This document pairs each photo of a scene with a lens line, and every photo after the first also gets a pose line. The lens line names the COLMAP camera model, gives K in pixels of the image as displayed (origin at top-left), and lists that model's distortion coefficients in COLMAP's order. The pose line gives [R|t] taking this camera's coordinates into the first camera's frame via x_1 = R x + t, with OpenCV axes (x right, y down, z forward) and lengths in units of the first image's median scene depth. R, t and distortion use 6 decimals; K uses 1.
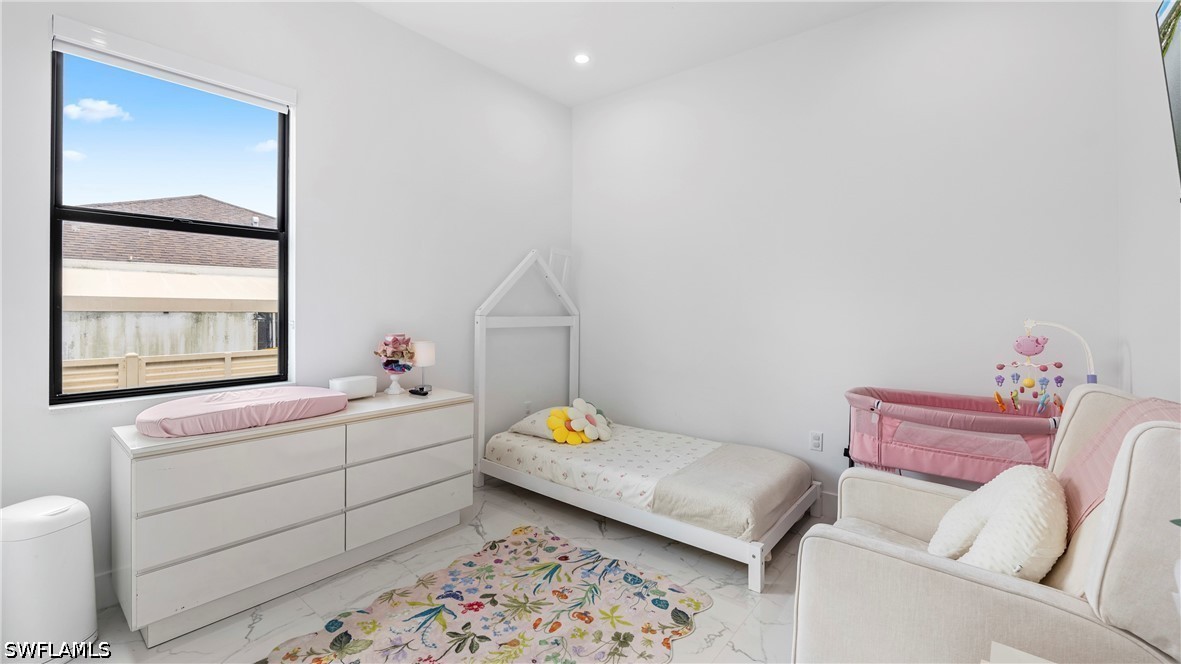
lens RADIAL K [[484.6, 0, 585.0], [0, 484.6, 301.3], [0, 0, 1]] dist [-0.010208, 0.000003]
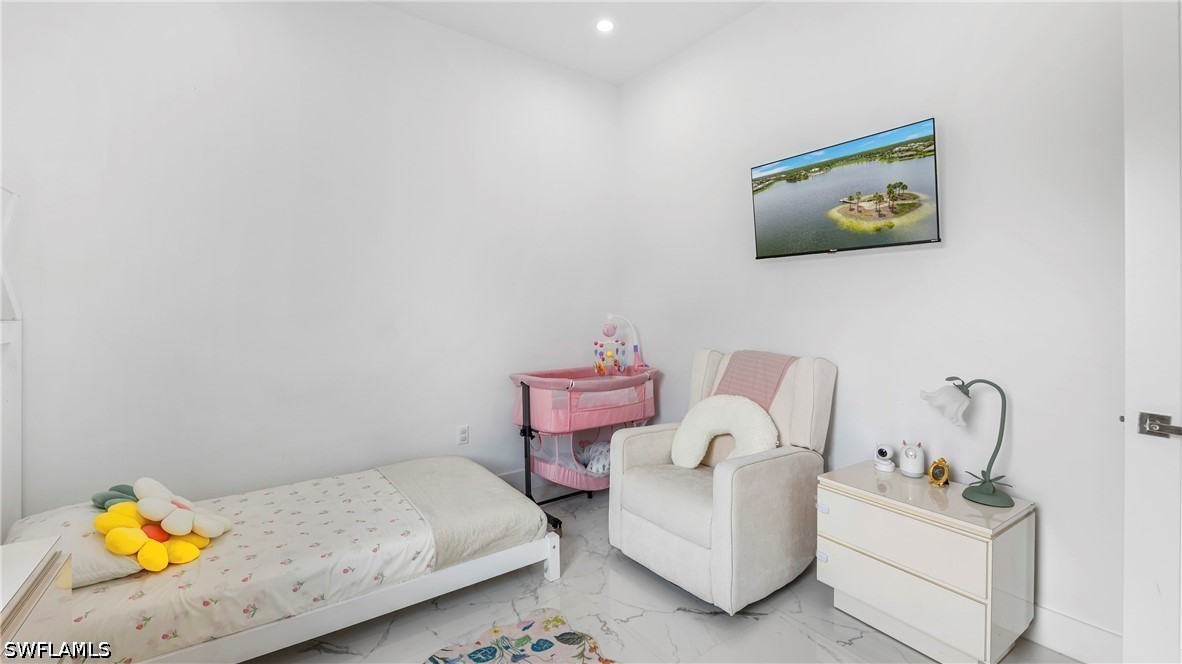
lens RADIAL K [[485.0, 0, 585.5], [0, 485.0, 301.3], [0, 0, 1]] dist [-0.010208, 0.000003]
pose [[0.271363, 0.008138, 0.962443, -0.564135], [-0.015928, 0.999865, -0.003964, 0.003394], [-0.962345, -0.014254, 0.271456, 0.585486]]
